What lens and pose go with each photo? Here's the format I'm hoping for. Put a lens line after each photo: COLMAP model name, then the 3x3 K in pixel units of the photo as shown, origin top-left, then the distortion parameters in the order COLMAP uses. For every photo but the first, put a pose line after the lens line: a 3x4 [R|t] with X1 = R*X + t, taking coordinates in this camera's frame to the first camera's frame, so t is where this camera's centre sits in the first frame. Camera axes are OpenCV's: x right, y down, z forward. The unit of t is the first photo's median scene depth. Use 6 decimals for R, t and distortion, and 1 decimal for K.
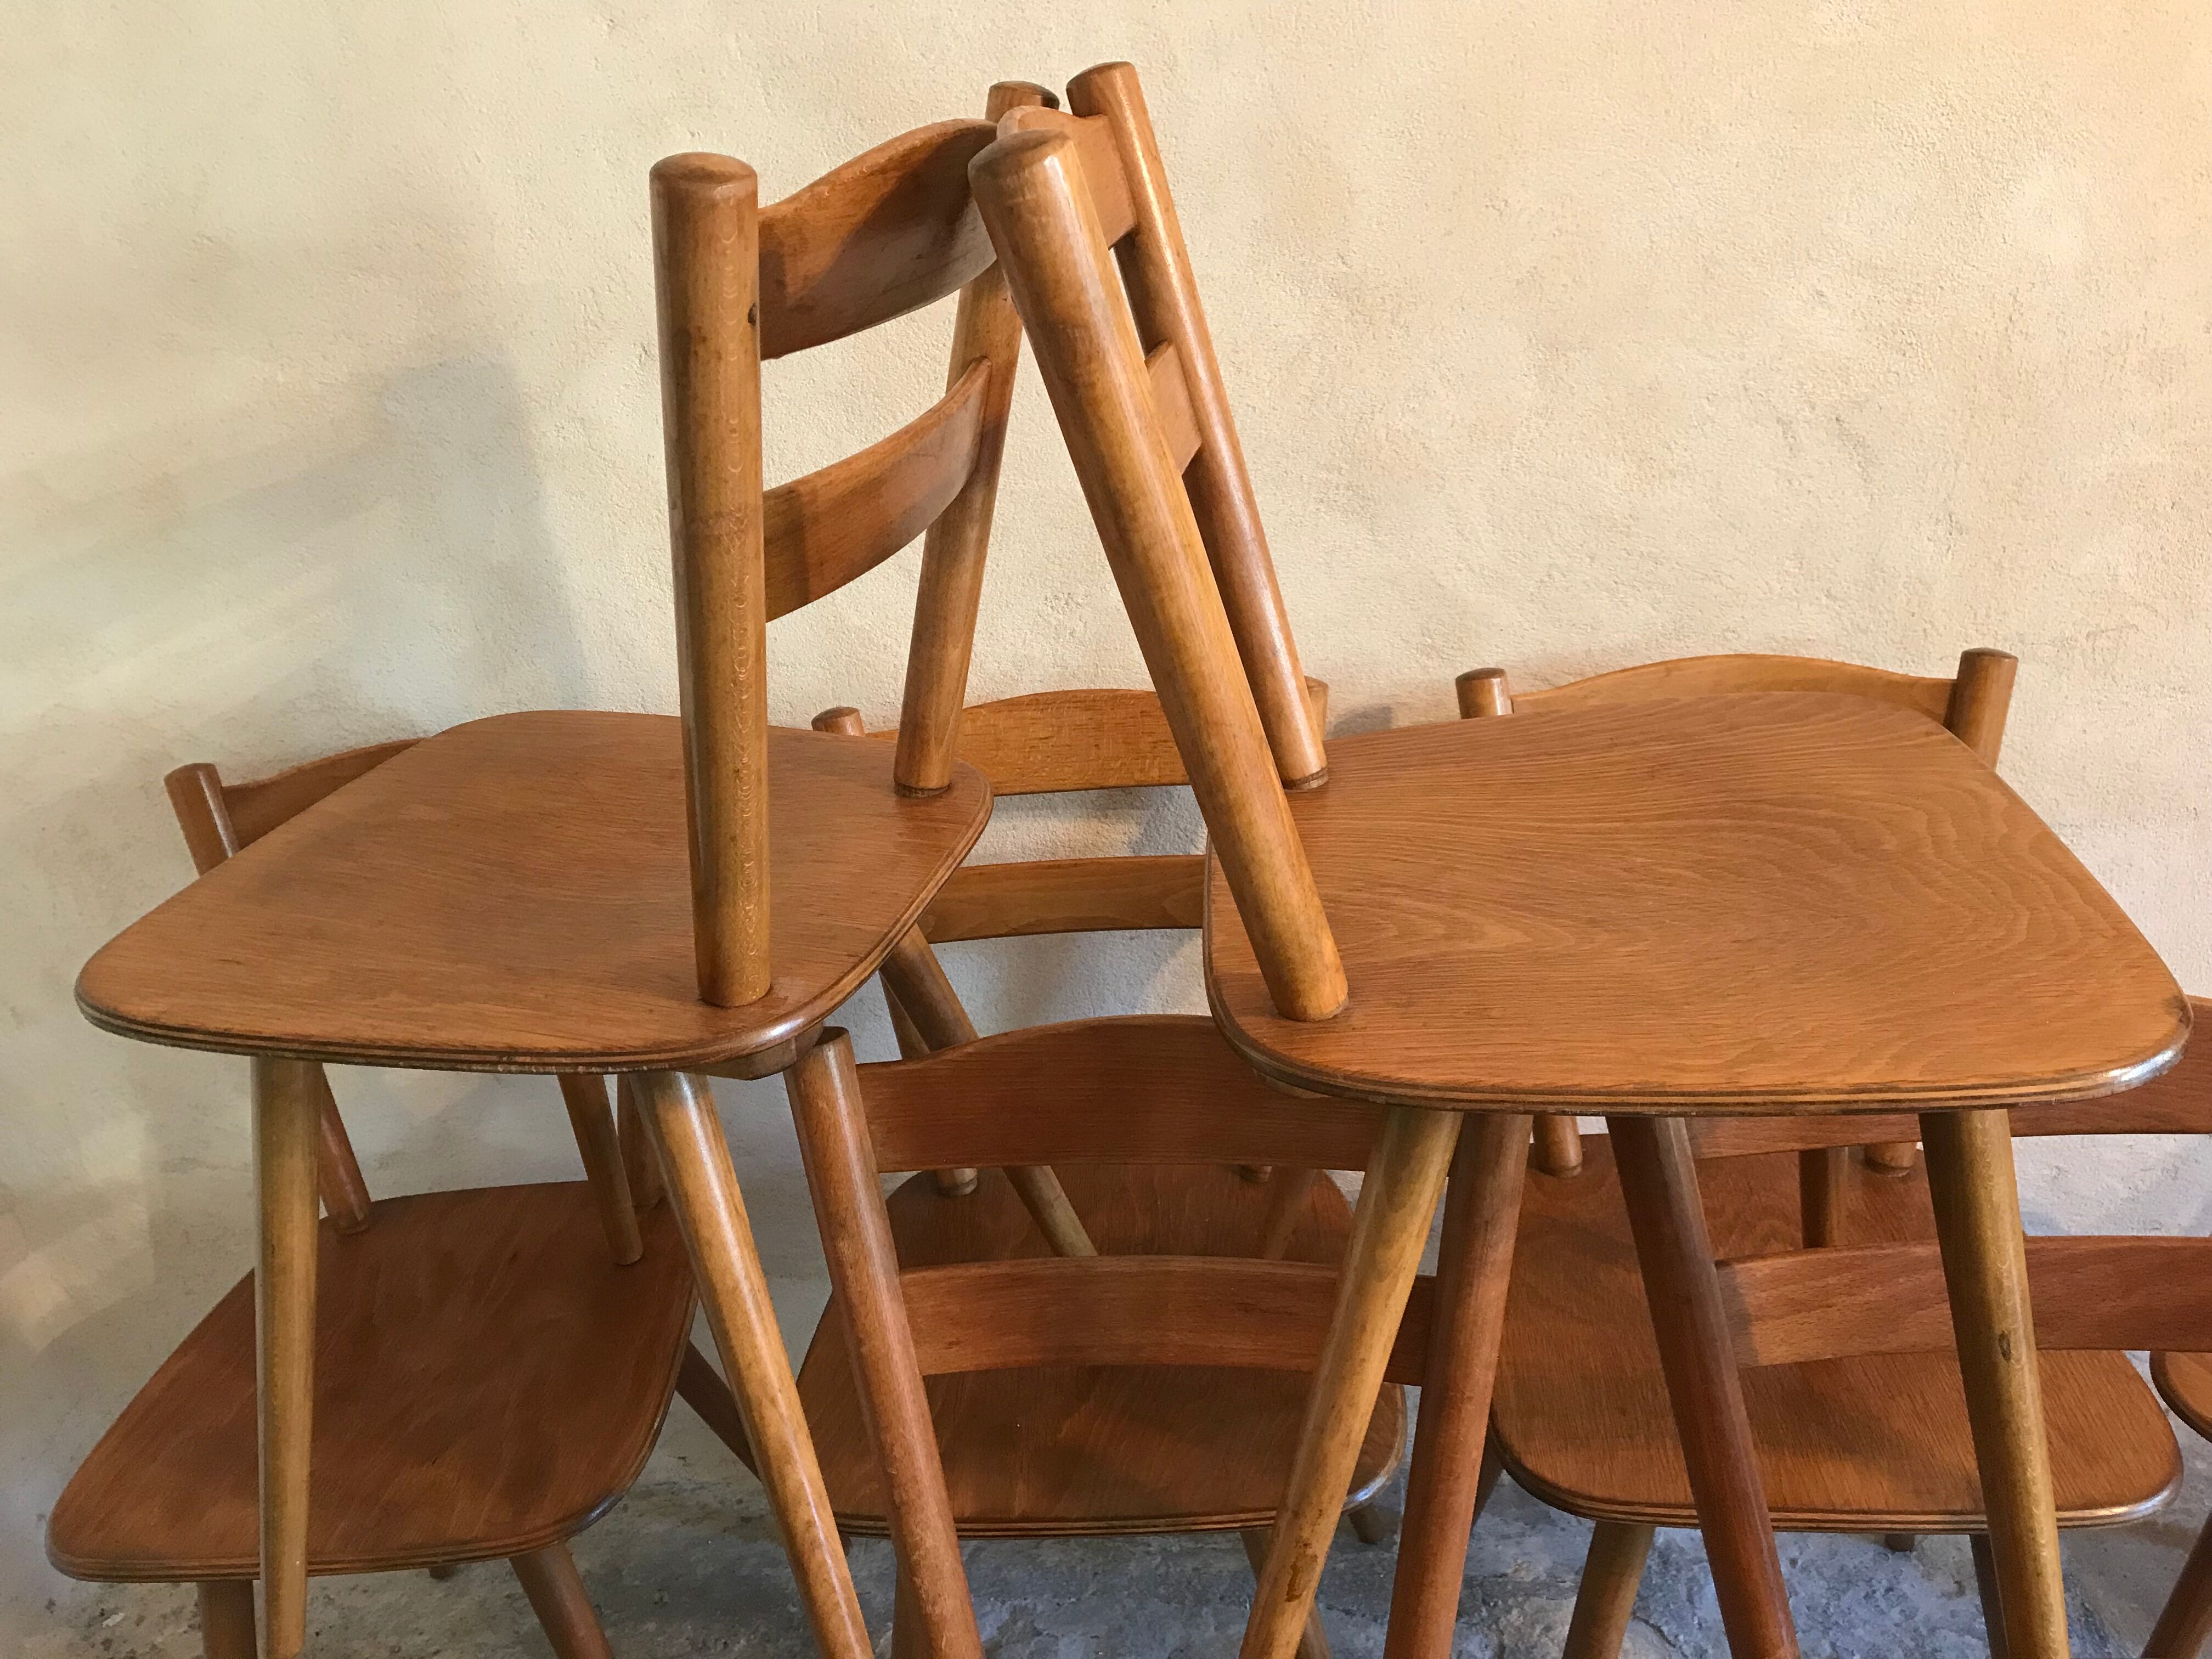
lens RADIAL K [[1808.2, 0, 1097.4], [0, 1808.2, 821.2], [0, 0, 1]] dist [0.027782, -0.021149]
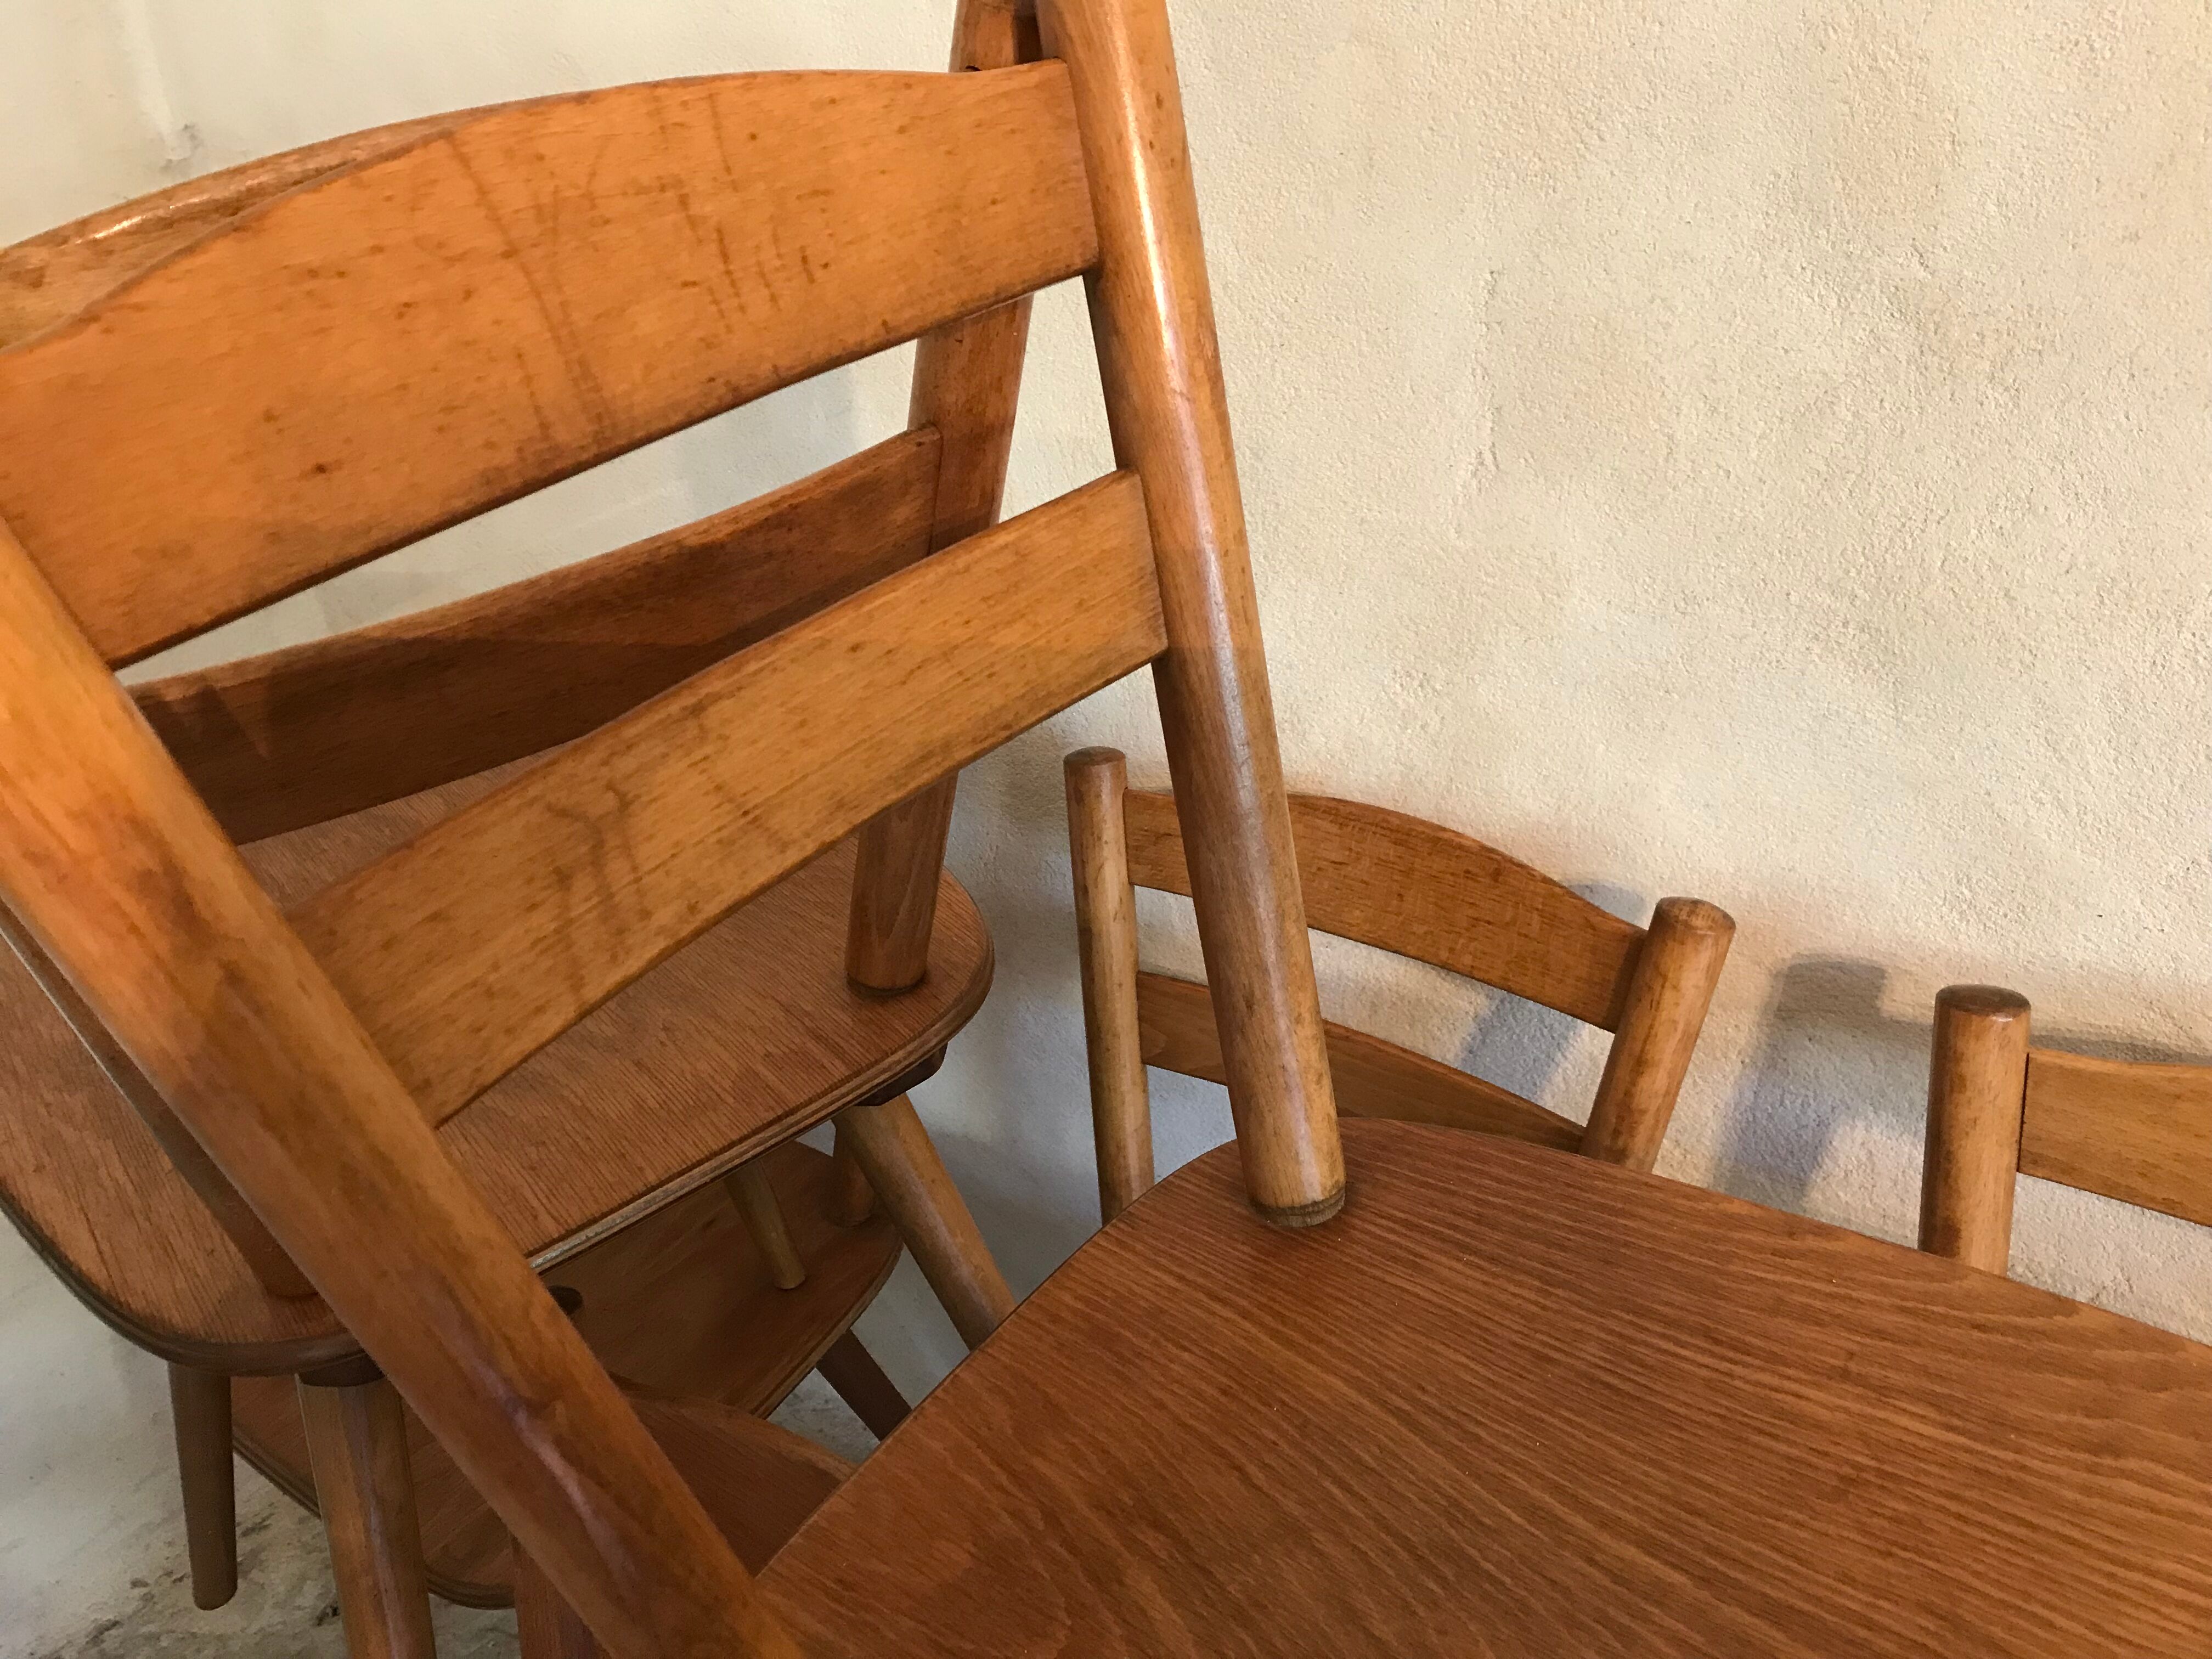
lens RADIAL K [[1808.2, 0, 1106.7], [0, 1808.2, 815.9], [0, 0, 1]] dist [0.027782, -0.021149]
pose [[0.833384, 0.284673, -0.473743, 0.233040], [-0.217211, 0.956878, 0.192883, -0.186430], [0.508223, -0.057844, 0.859281, 0.344989]]
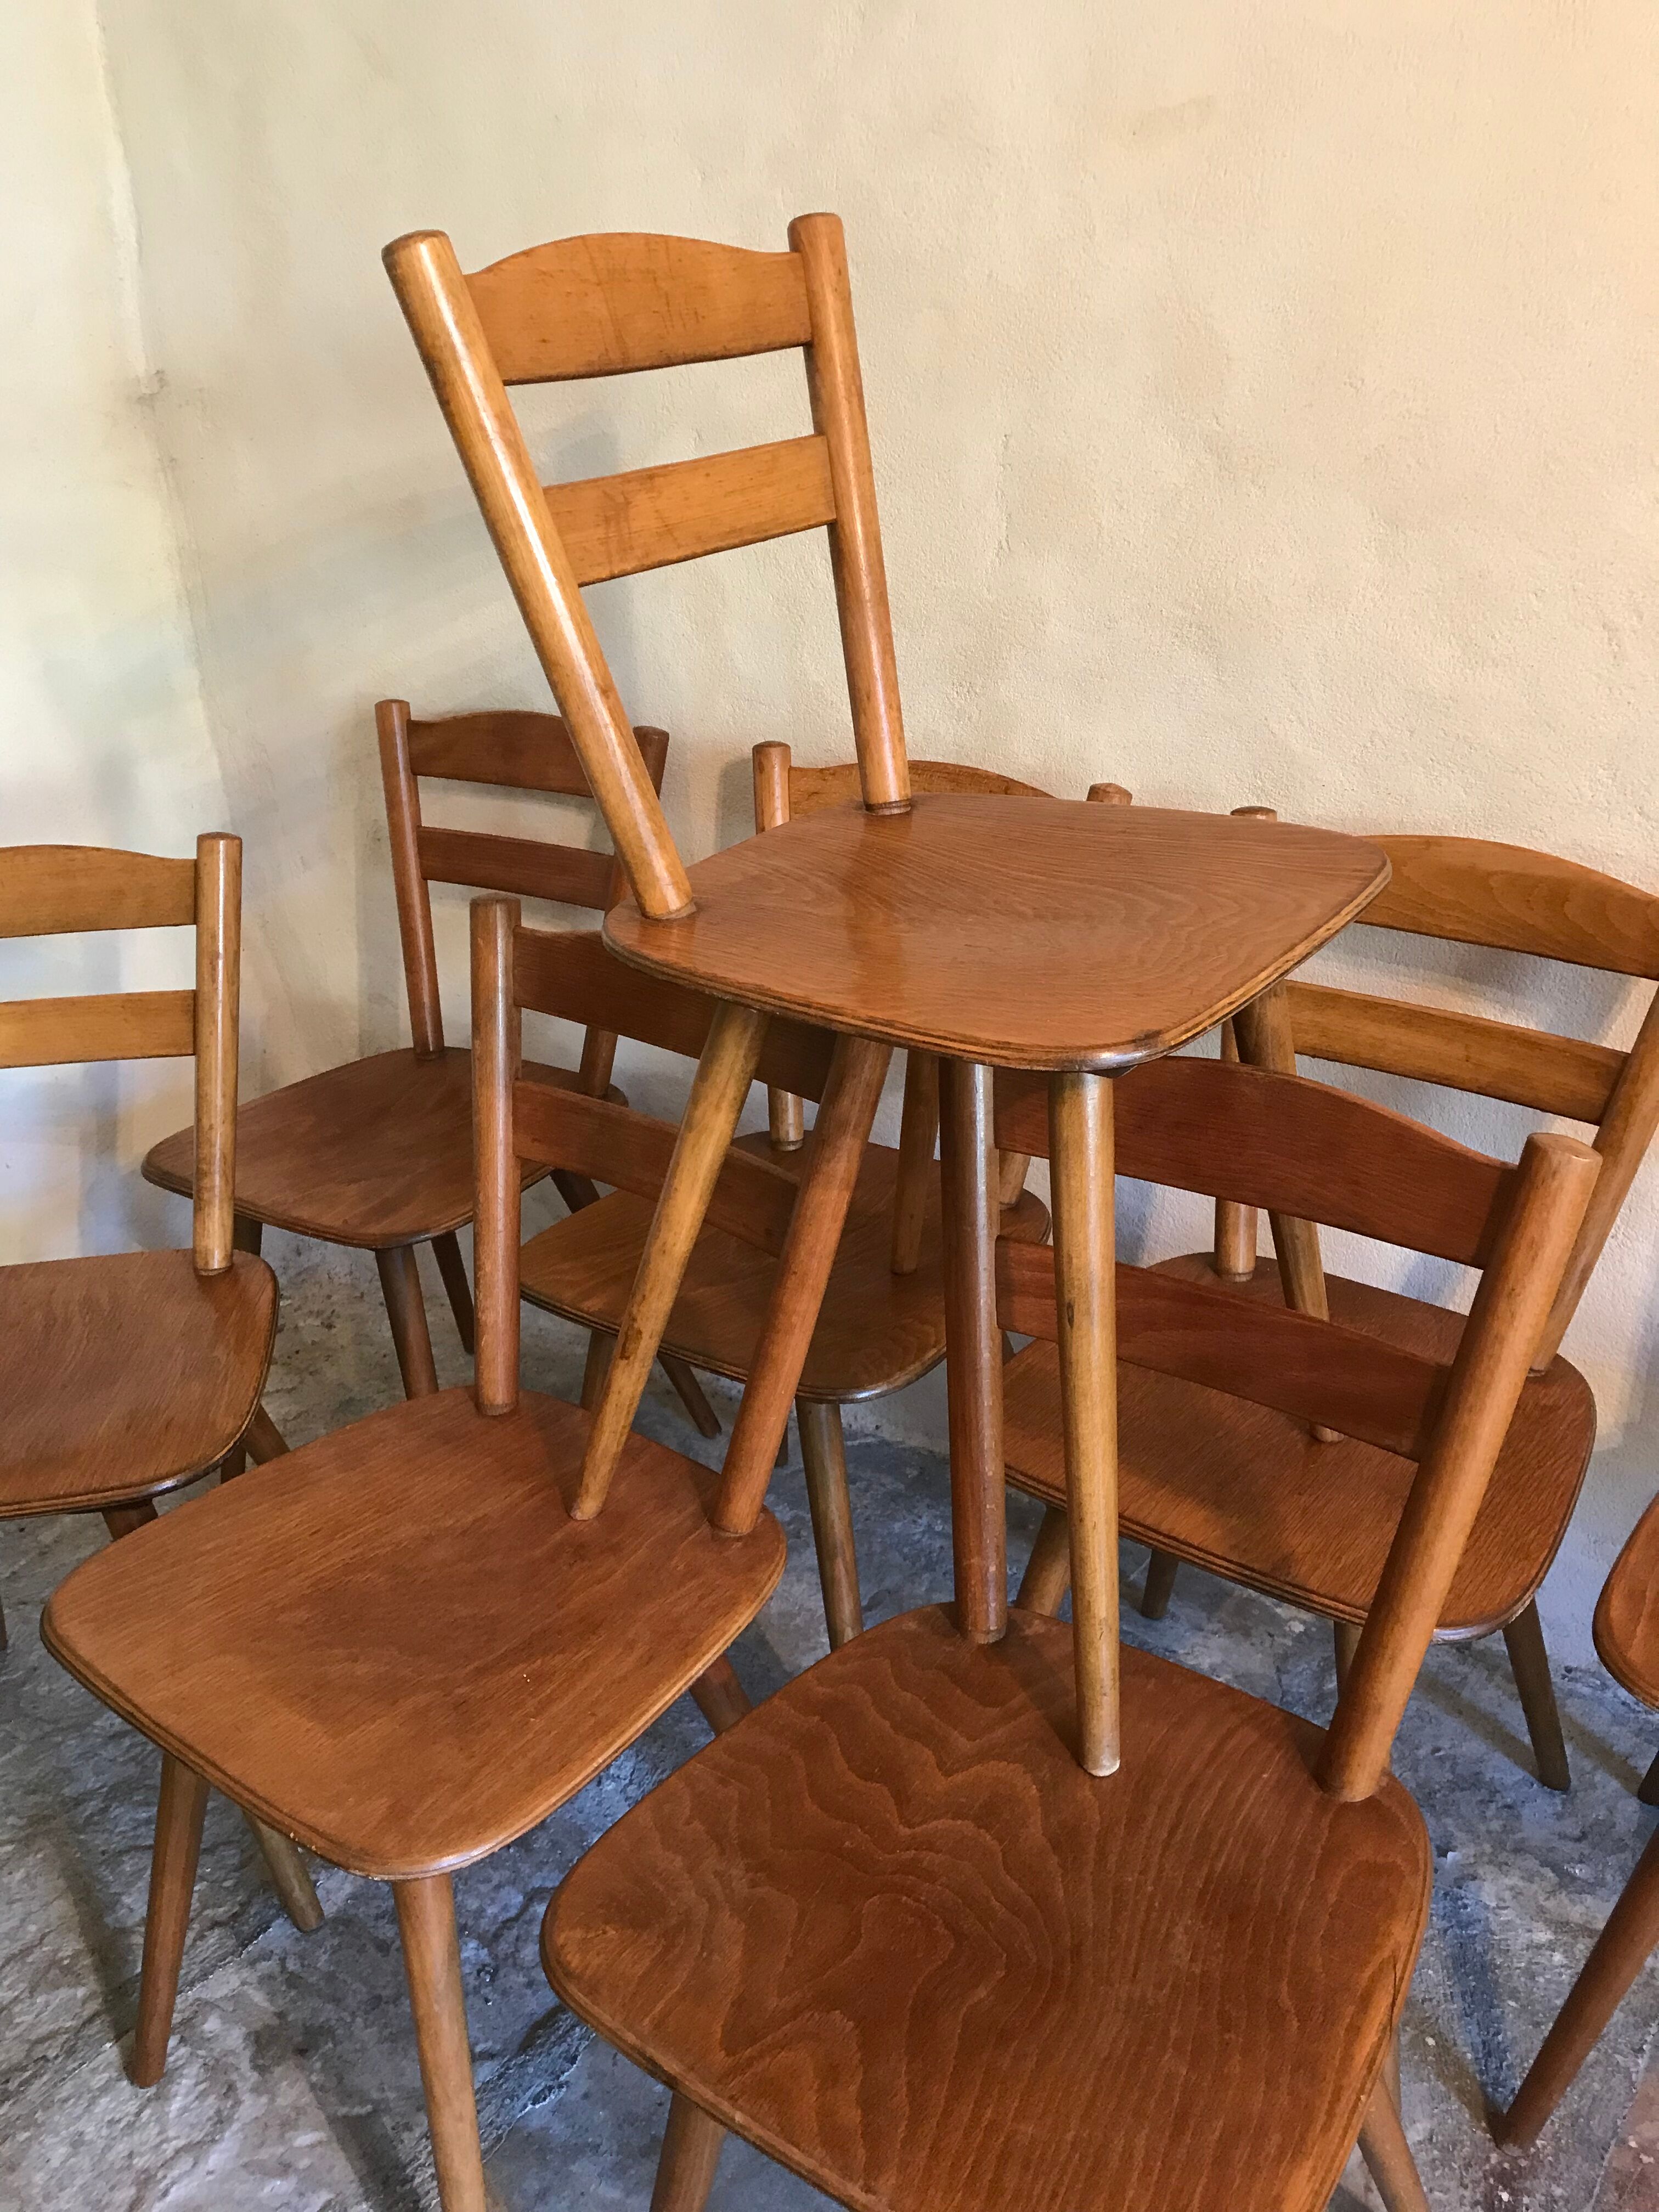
lens RADIAL K [[1808.2, 0, 828.7], [0, 1808.2, 1095.2], [0, 0, 1]] dist [0.027782, -0.021149]
pose [[0.854317, 0.271640, -0.443119, 0.518189], [-0.254572, 0.961983, 0.098908, 0.041704], [0.453140, 0.028307, 0.890990, -0.096522]]
